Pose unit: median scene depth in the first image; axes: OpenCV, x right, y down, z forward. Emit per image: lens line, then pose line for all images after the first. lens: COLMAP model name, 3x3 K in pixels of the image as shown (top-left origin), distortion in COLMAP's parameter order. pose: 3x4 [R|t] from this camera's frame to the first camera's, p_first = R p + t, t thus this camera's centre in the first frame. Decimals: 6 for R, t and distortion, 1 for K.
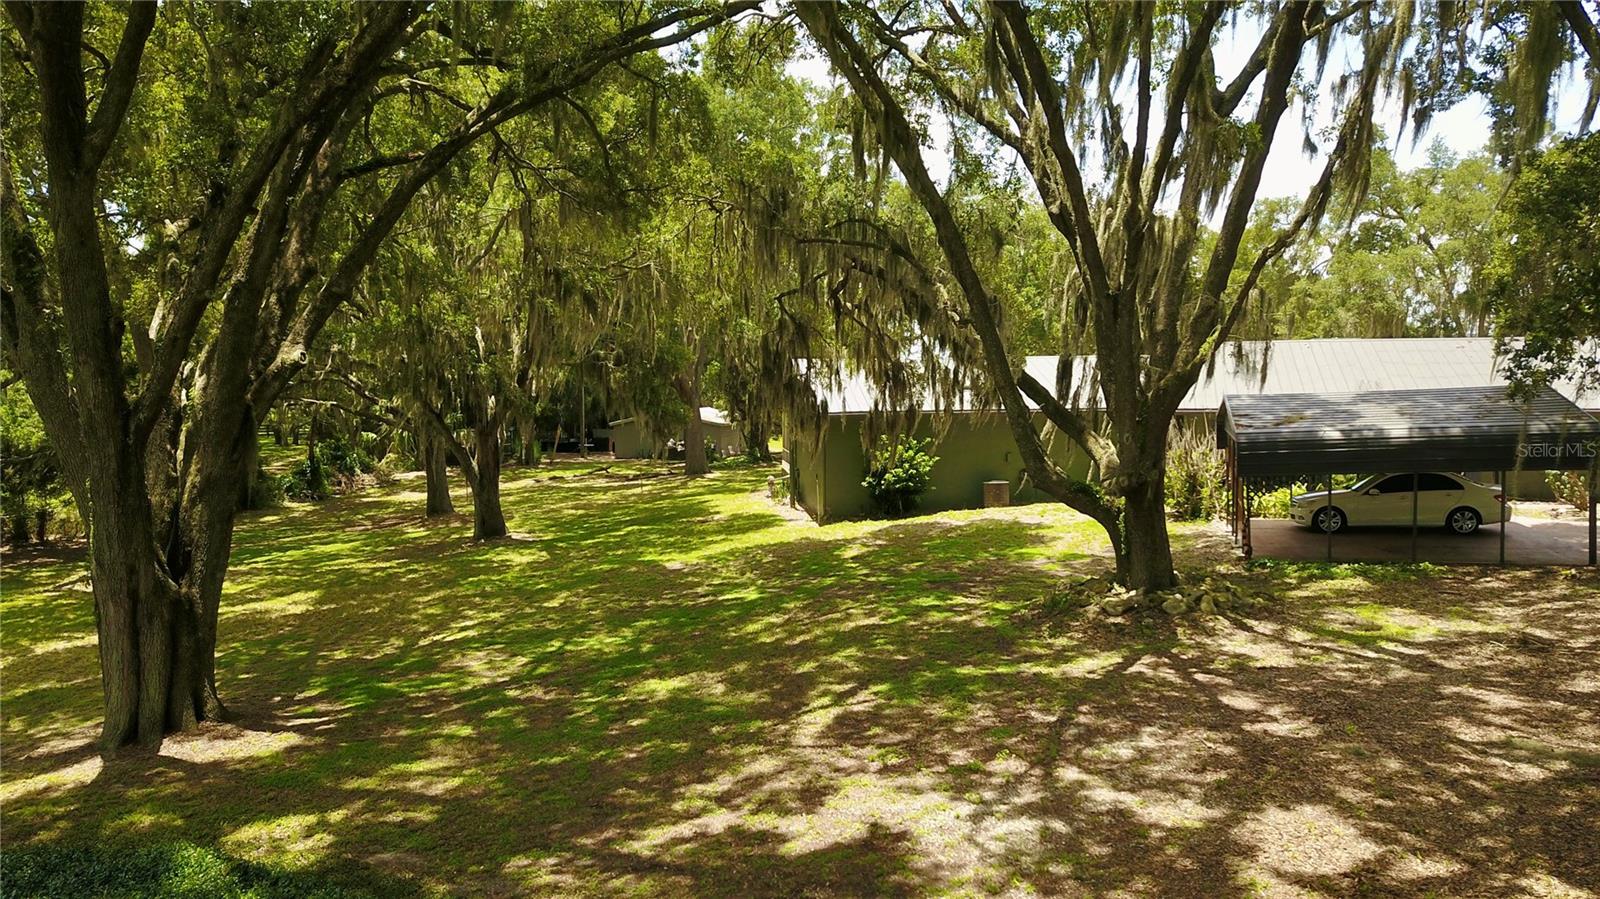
lens RADIAL K [[1205.1, 0, 773.9], [0, 1205.1, 446.7], [0, 0, 1]] dist [0.029545, -0.032246]
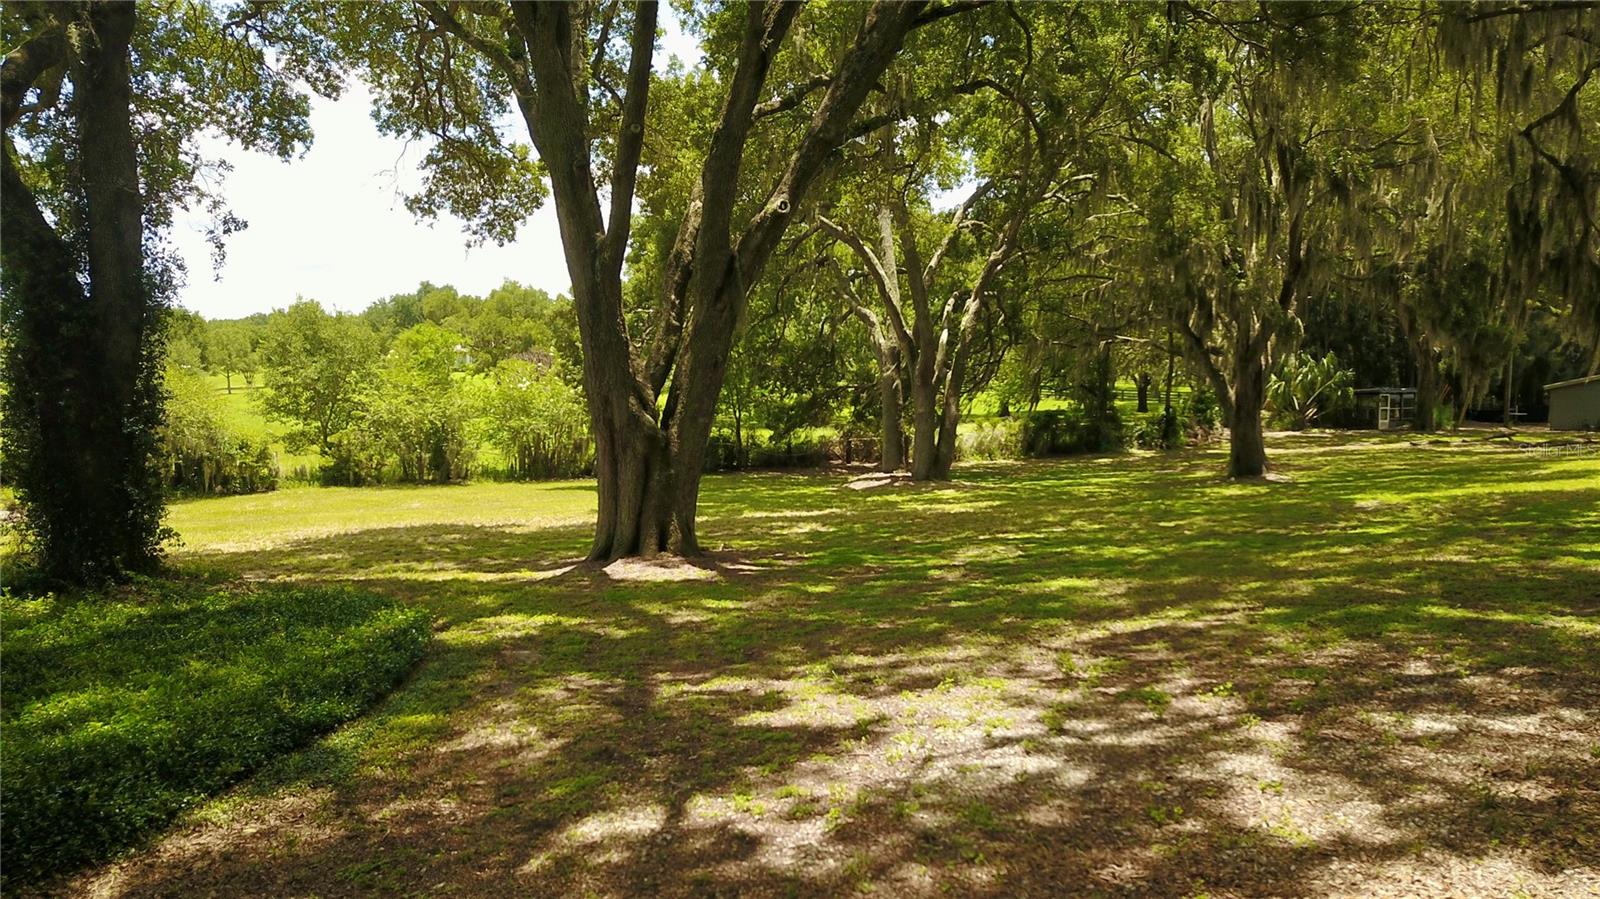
lens RADIAL K [[1205.1, 0, 800.9], [0, 1205.1, 450.0], [0, 0, 1]] dist [0.029545, -0.032246]
pose [[0.717638, 0.058518, -0.693953, 0.199643], [-0.048812, 0.998239, 0.033699, 0.057438], [0.694704, 0.009689, 0.719231, 0.194607]]
